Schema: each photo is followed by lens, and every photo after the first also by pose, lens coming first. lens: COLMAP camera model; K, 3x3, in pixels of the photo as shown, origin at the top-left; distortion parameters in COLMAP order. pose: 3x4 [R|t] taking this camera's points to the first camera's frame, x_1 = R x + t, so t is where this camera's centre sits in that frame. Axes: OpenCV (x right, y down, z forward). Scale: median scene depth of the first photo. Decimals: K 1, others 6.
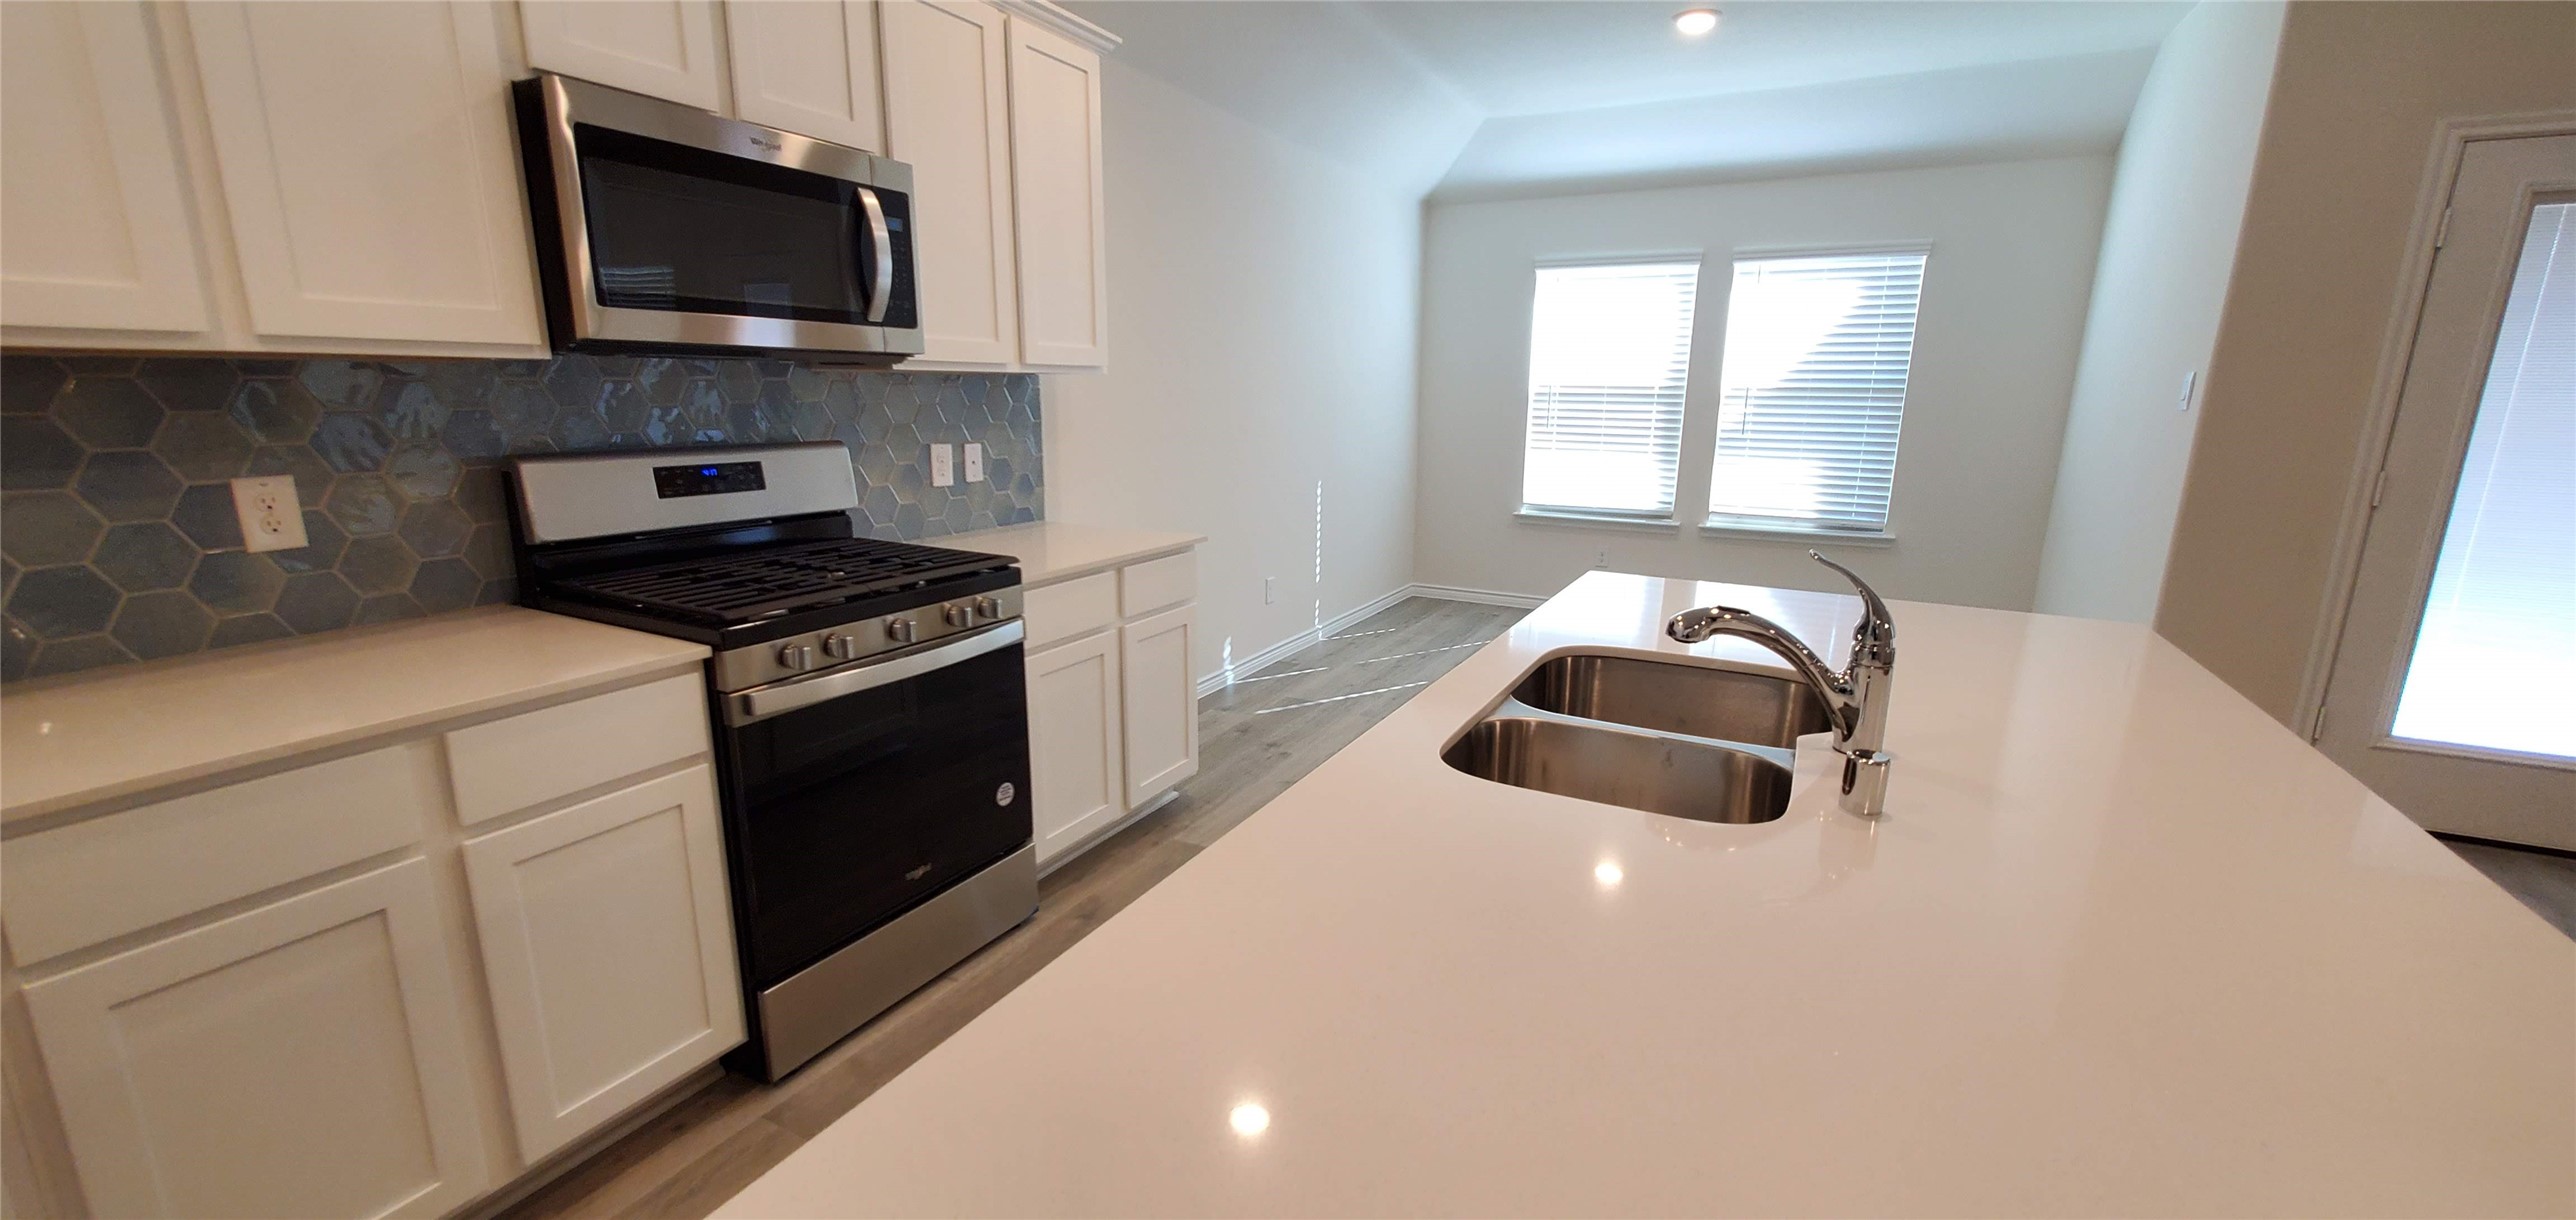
lens RADIAL K [[1019.3, 0, 1281.0], [0, 1019.3, 633.3], [0, 0, 1]] dist [-0.000377, -0.000695]
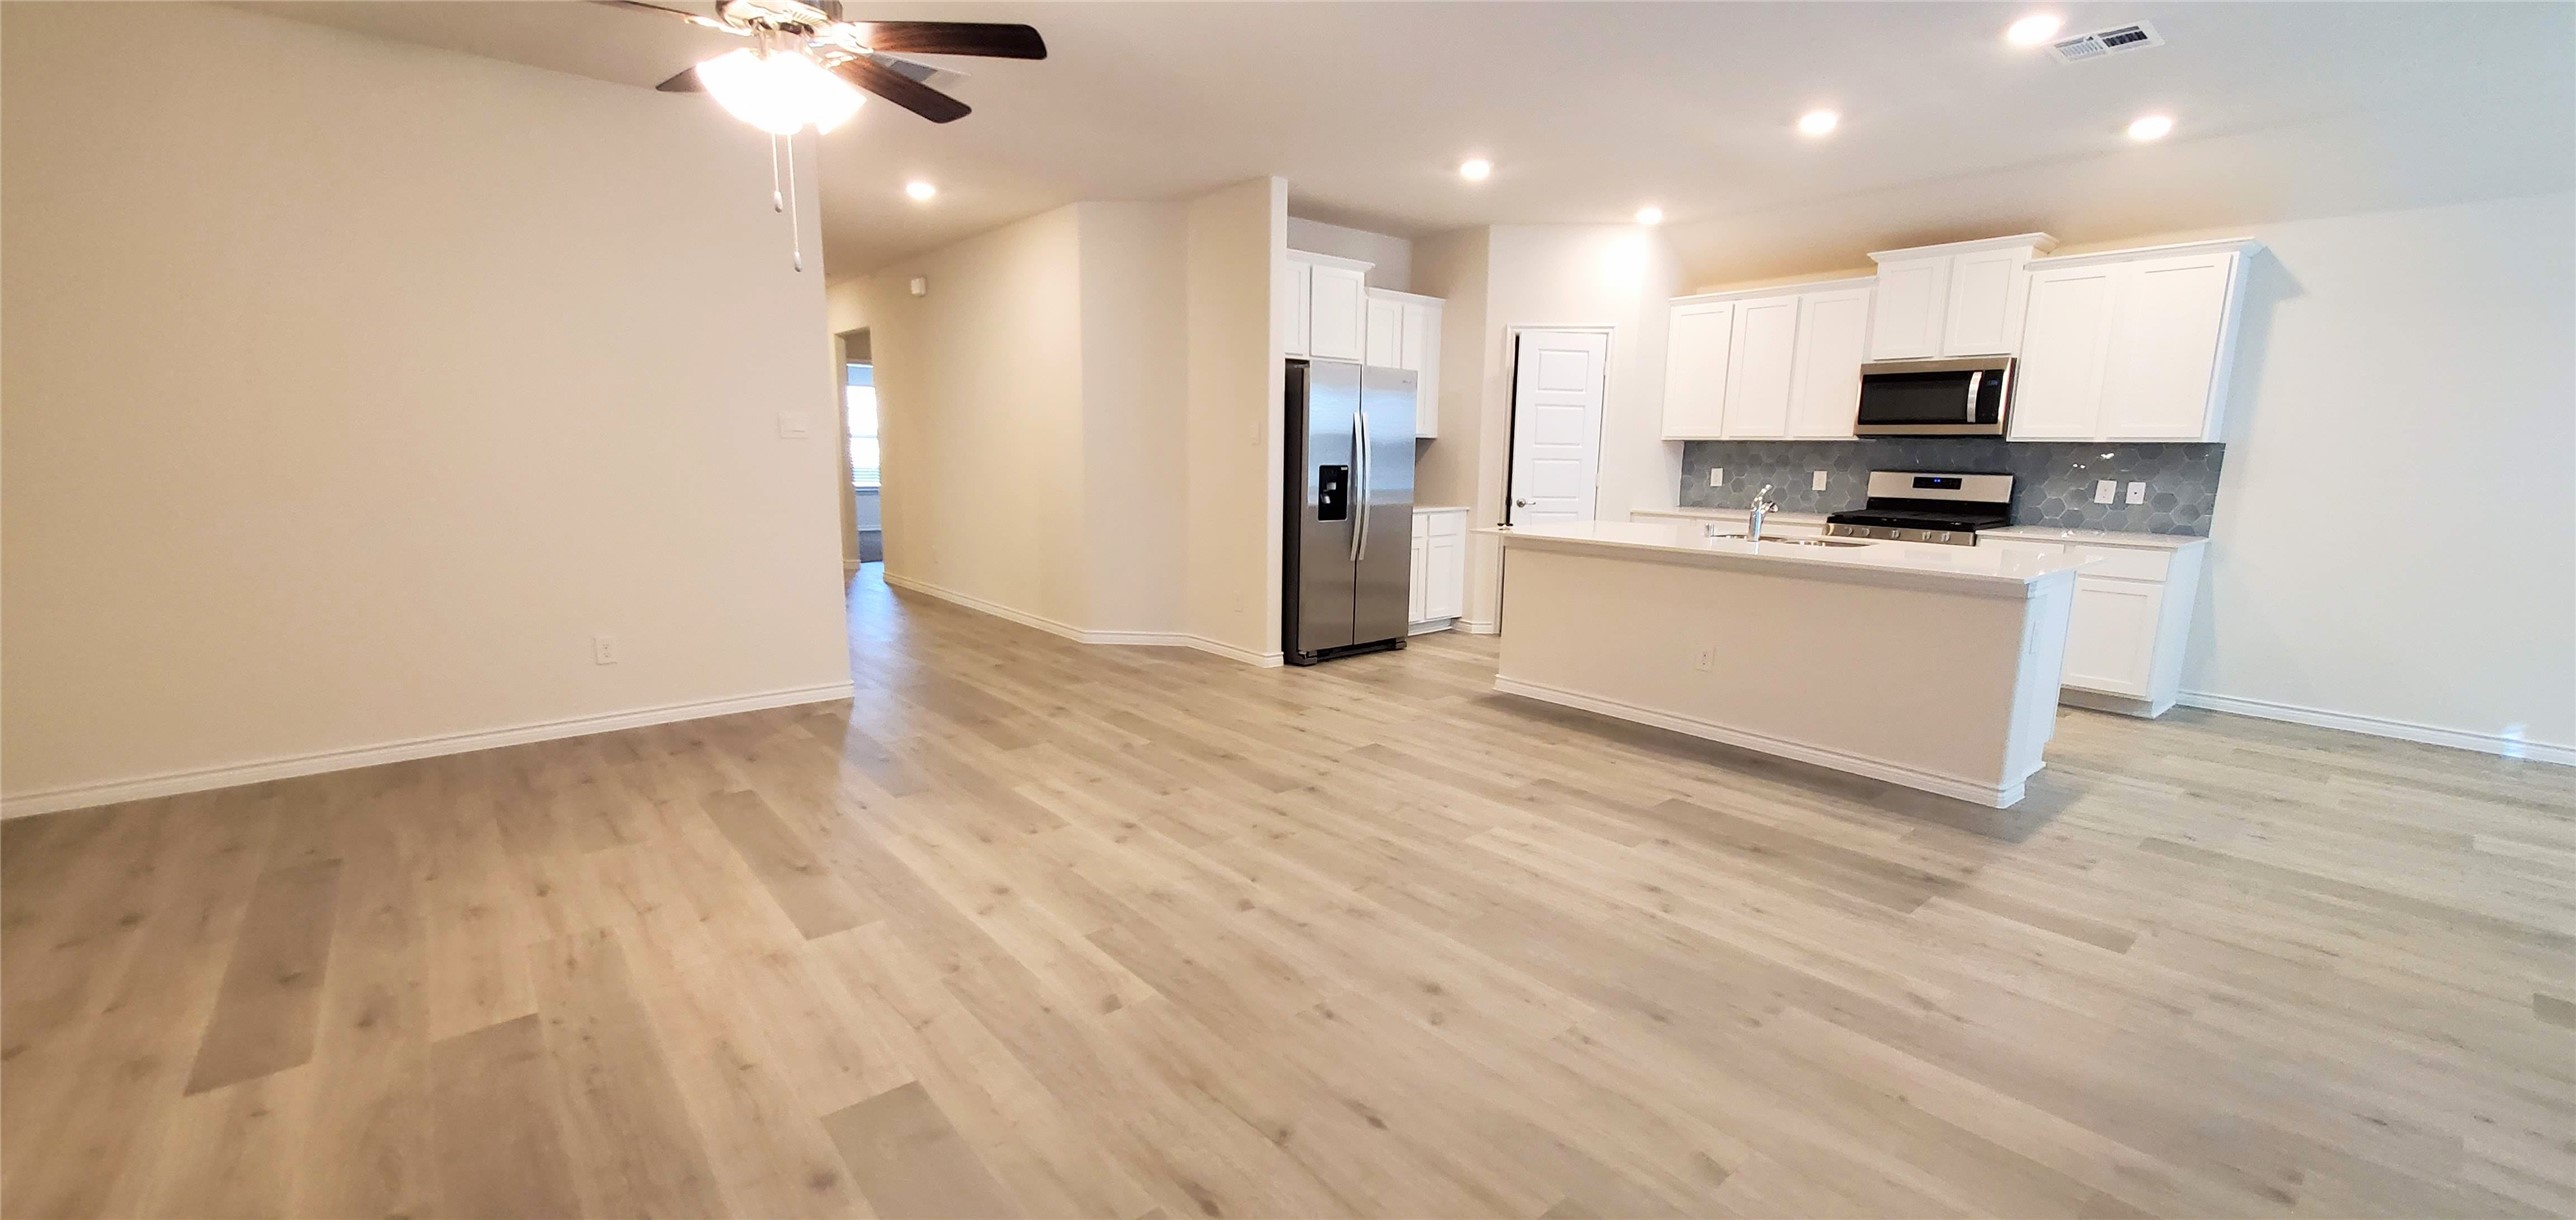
lens RADIAL K [[1019.3, 0, 1281.0], [0, 1019.3, 633.3], [0, 0, 1]] dist [-0.000377, -0.000695]
pose [[-0.377180, 0.152826, -0.913444, 2.448336], [-0.233400, 0.938772, 0.253439, -0.054129], [0.896248, 0.308790, -0.318416, 0.404367]]
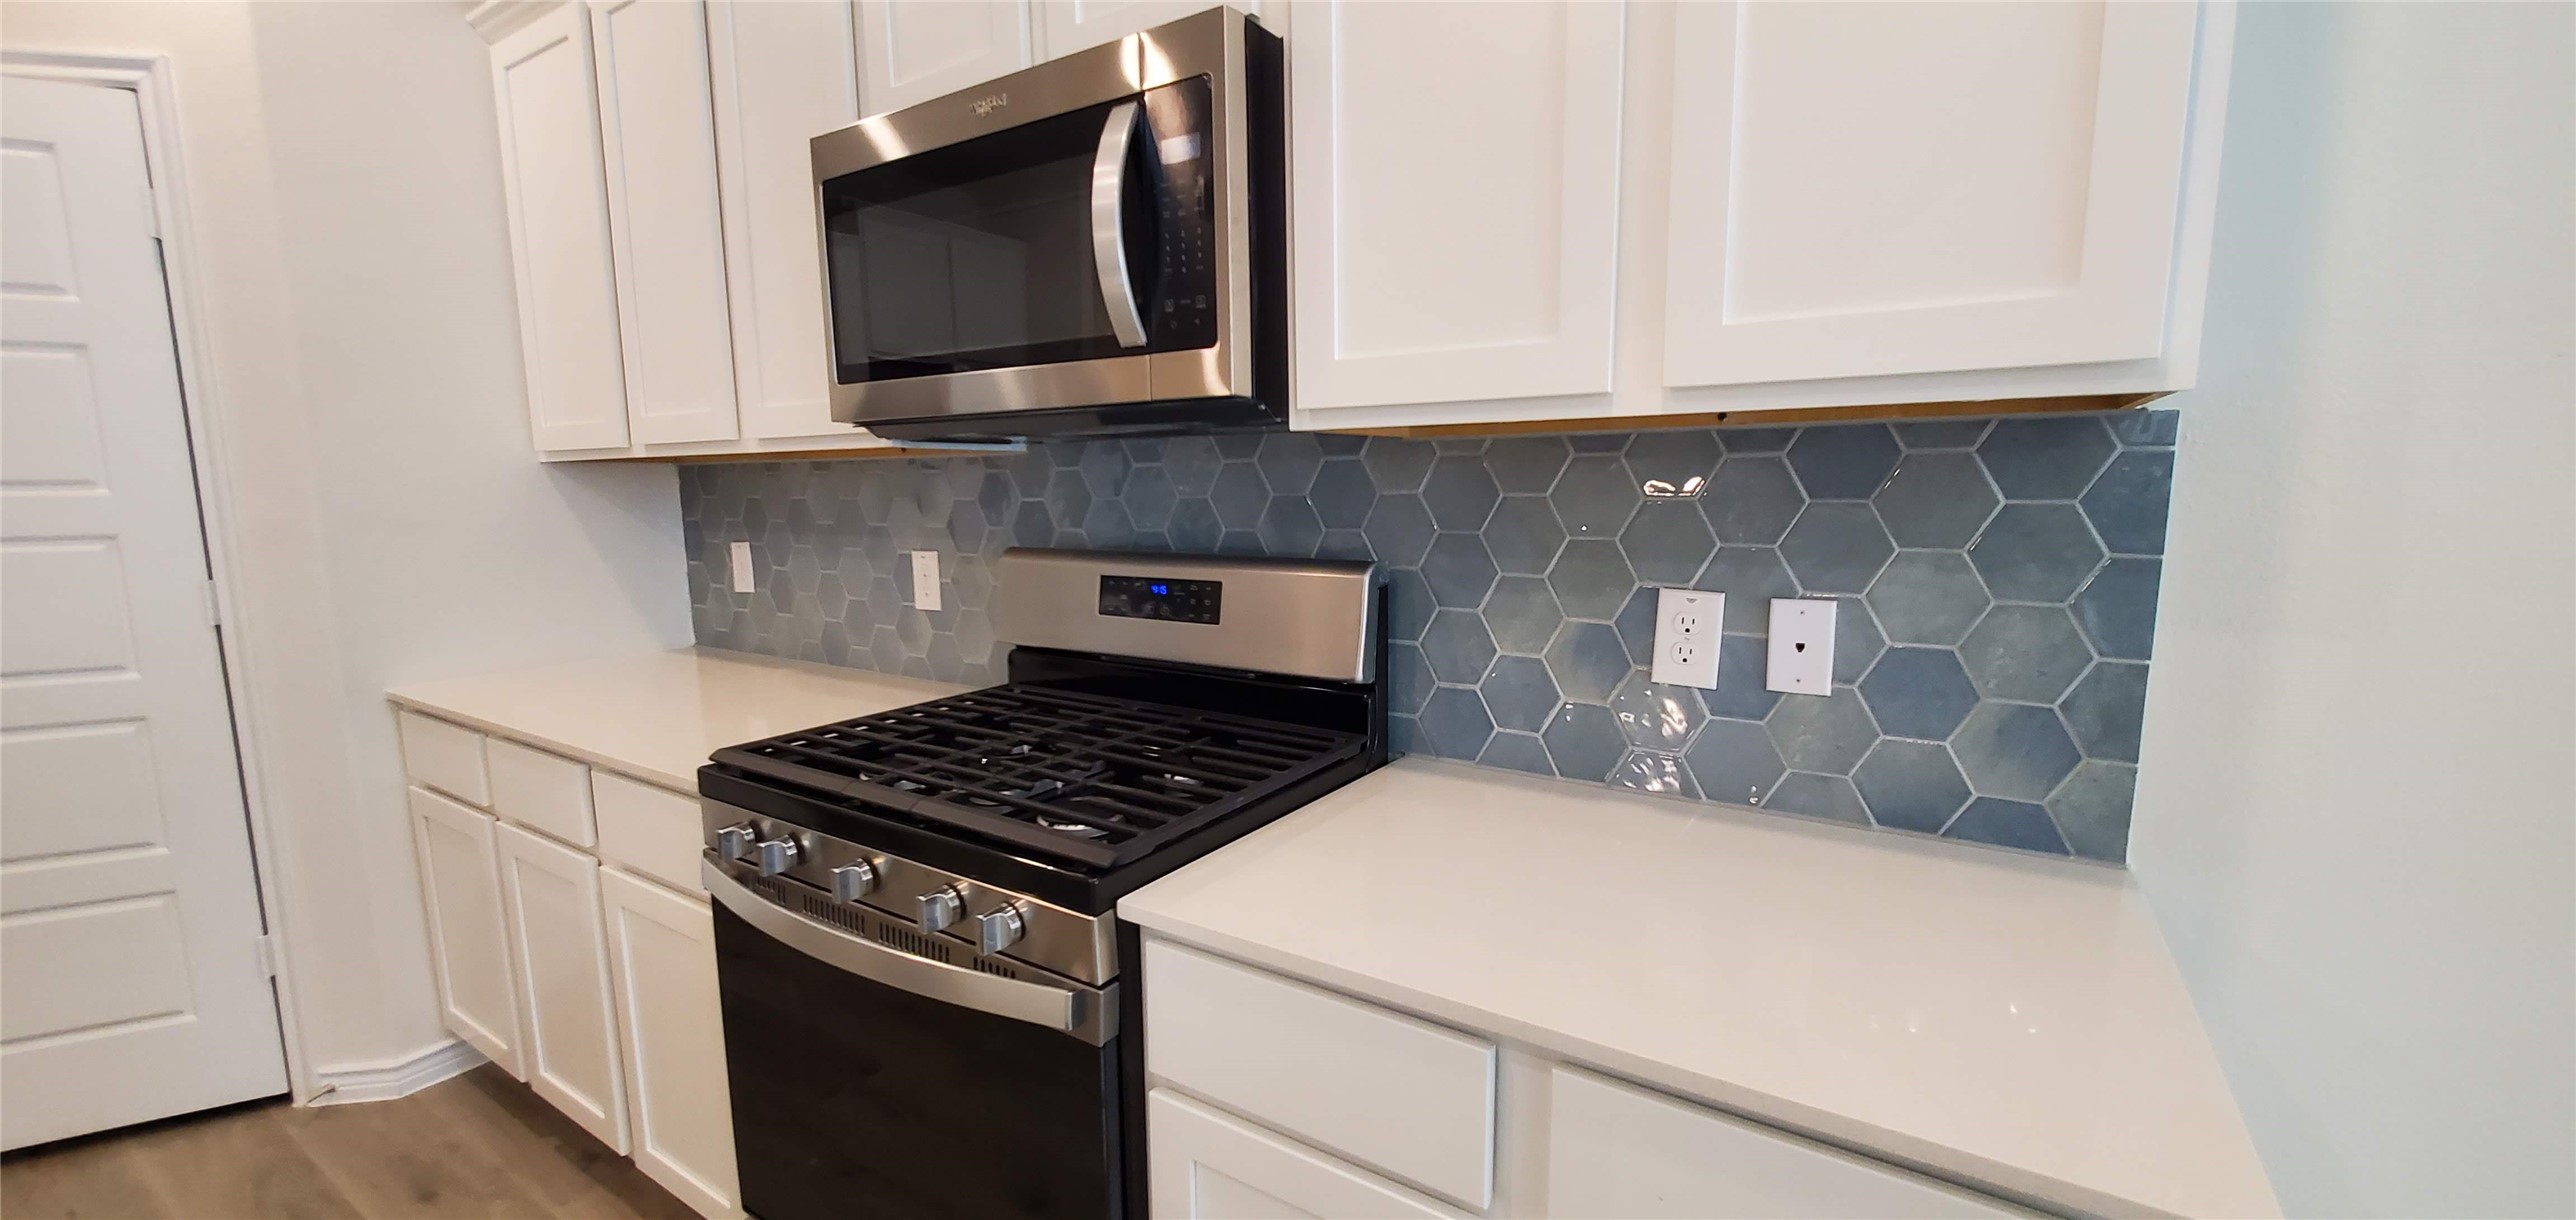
lens RADIAL K [[1019.3, 0, 1281.0], [0, 1019.3, 633.3], [0, 0, 1]] dist [-0.000377, -0.000695]
pose [[-0.096621, 0.135723, -0.986024, 0.138900], [-0.224652, 0.962122, 0.154446, -0.243434], [0.969637, 0.236435, -0.062470, 1.068655]]
